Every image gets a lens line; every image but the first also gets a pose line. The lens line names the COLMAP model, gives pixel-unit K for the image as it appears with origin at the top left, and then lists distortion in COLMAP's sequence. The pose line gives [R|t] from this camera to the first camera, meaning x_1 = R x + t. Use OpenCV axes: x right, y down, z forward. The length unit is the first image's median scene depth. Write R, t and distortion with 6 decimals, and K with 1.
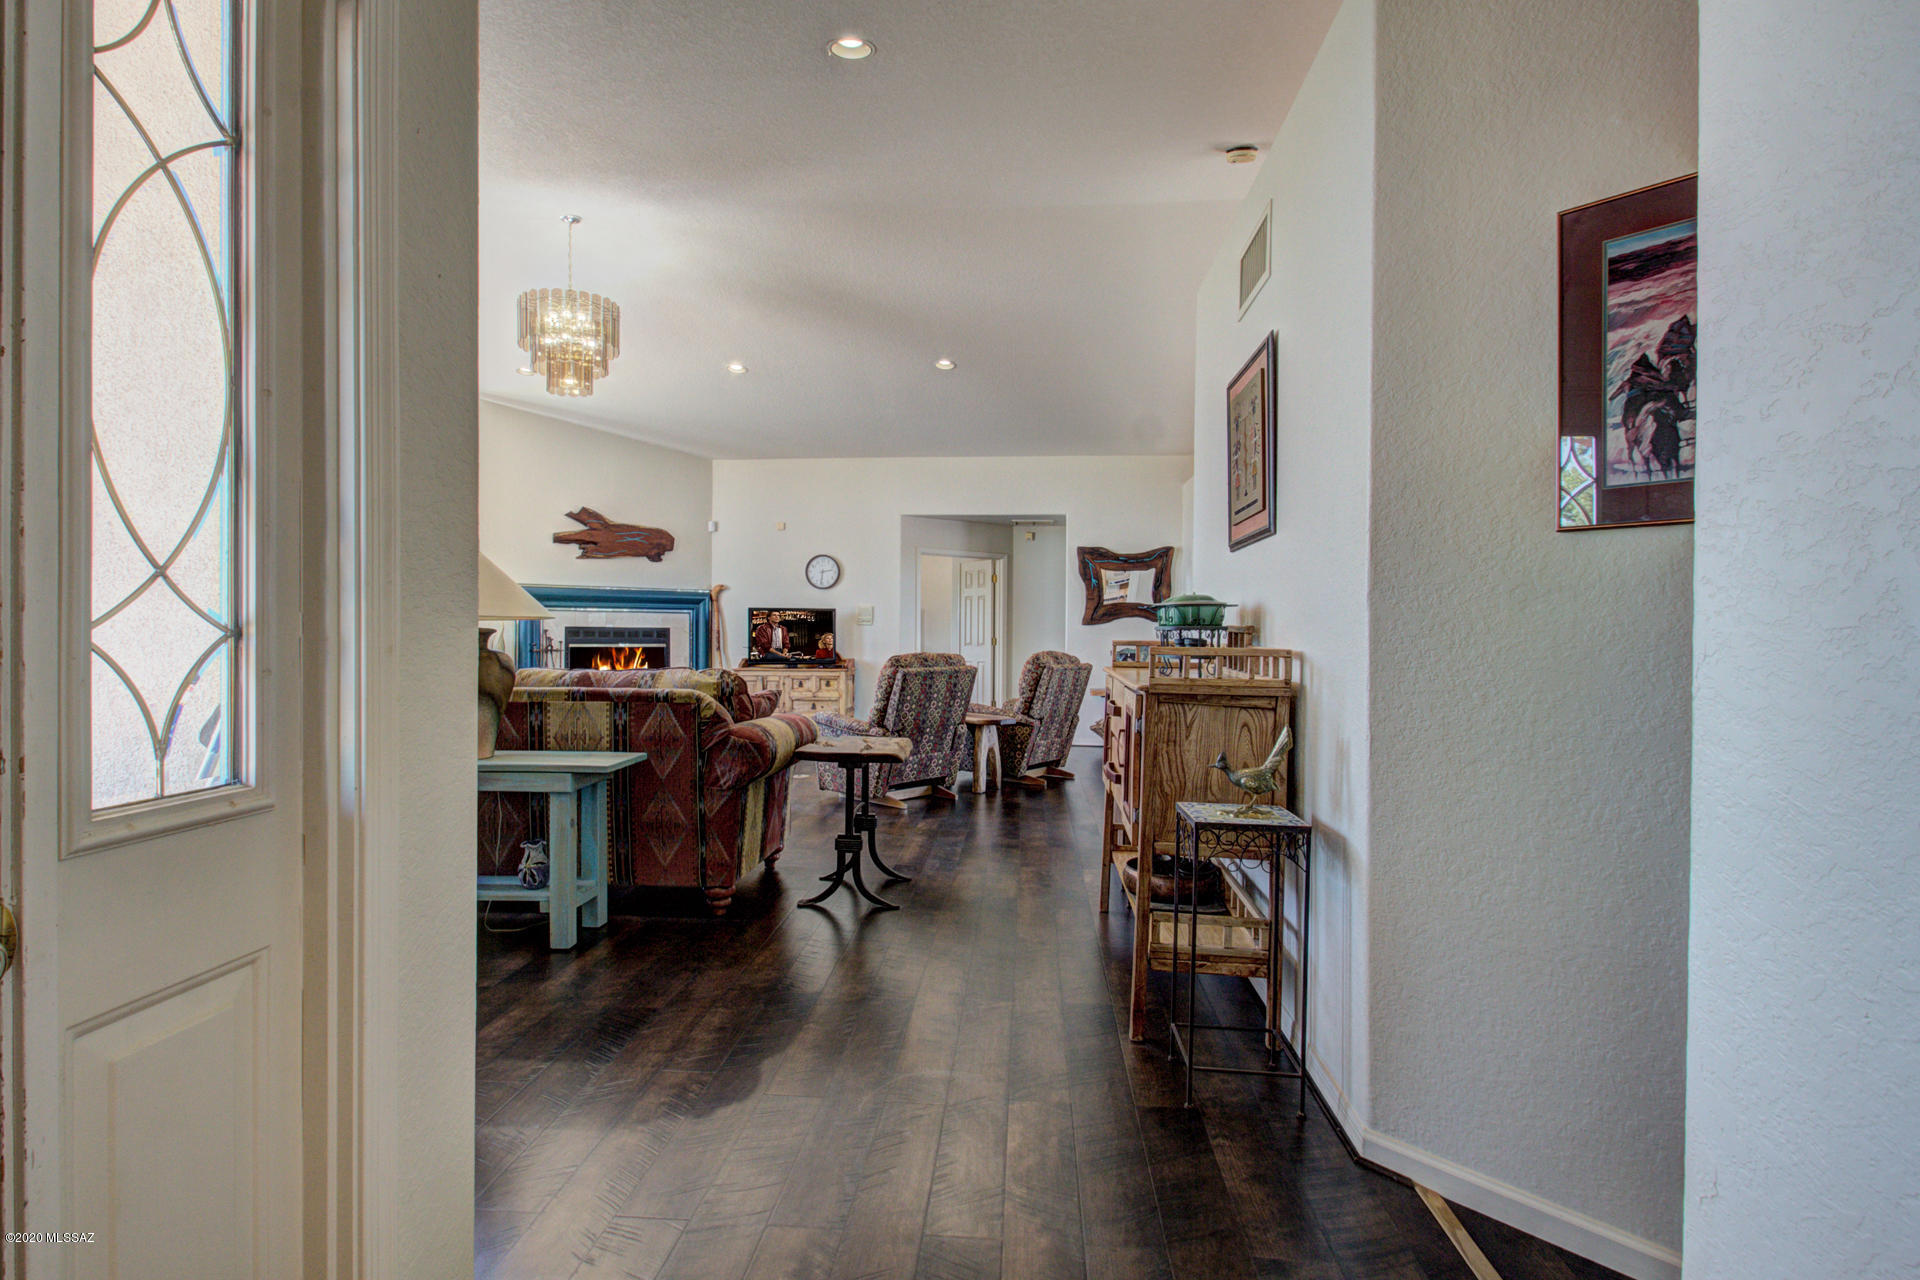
lens RADIAL K [[962.3, 0, 927.5], [0, 962.3, 631.3], [0, 0, 1]] dist [-0.010141, -0.000043]
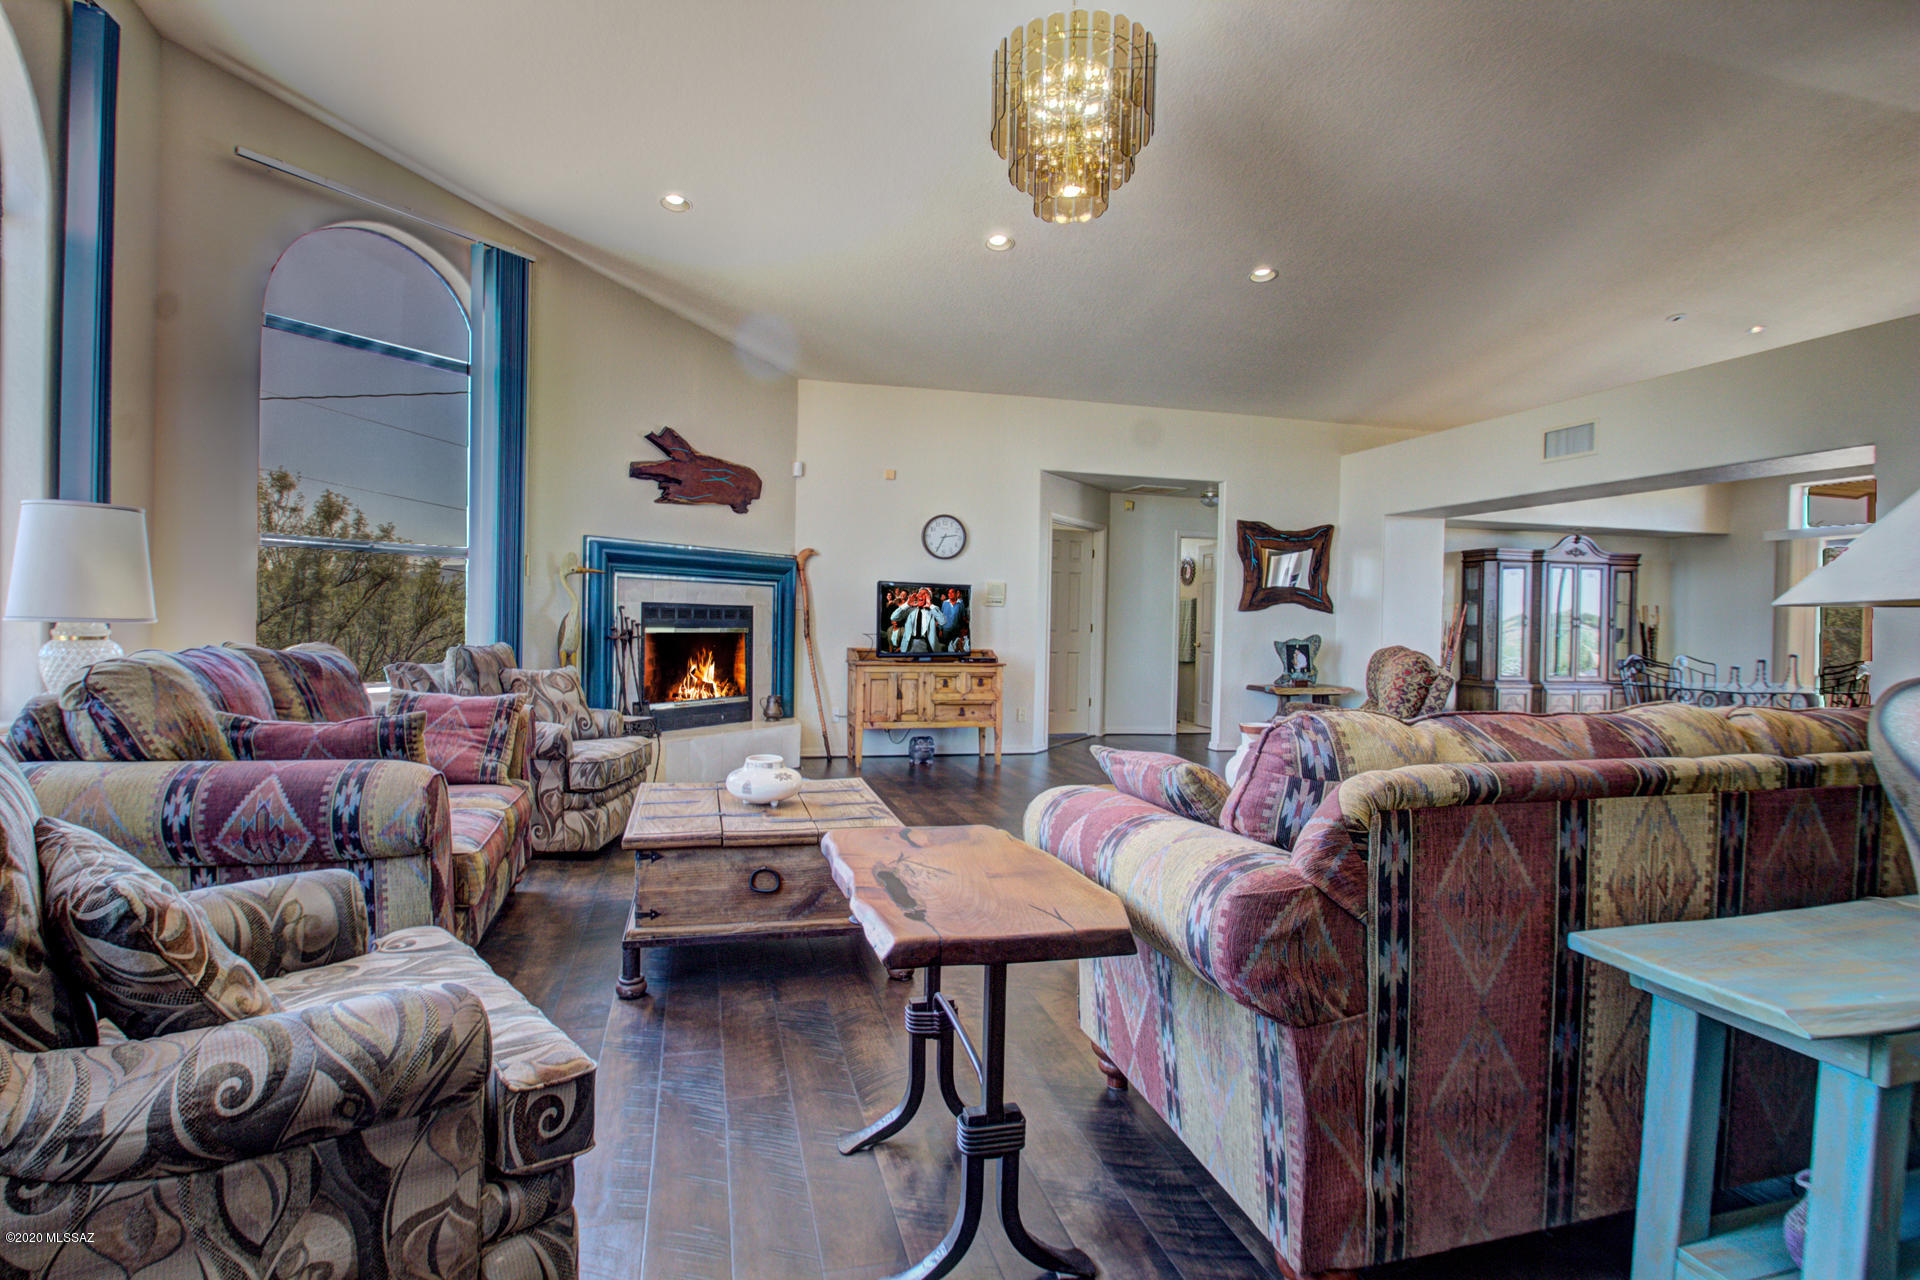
lens RADIAL K [[967.2, 0, 939.0], [0, 967.2, 630.2], [0, 0, 1]] dist [-0.022760, 0.000228]
pose [[0.946476, 0.010634, 0.322598, -0.405746], [-0.017043, 0.999709, 0.017048, 0.000109], [-0.322323, -0.021633, 0.946382, 0.294880]]
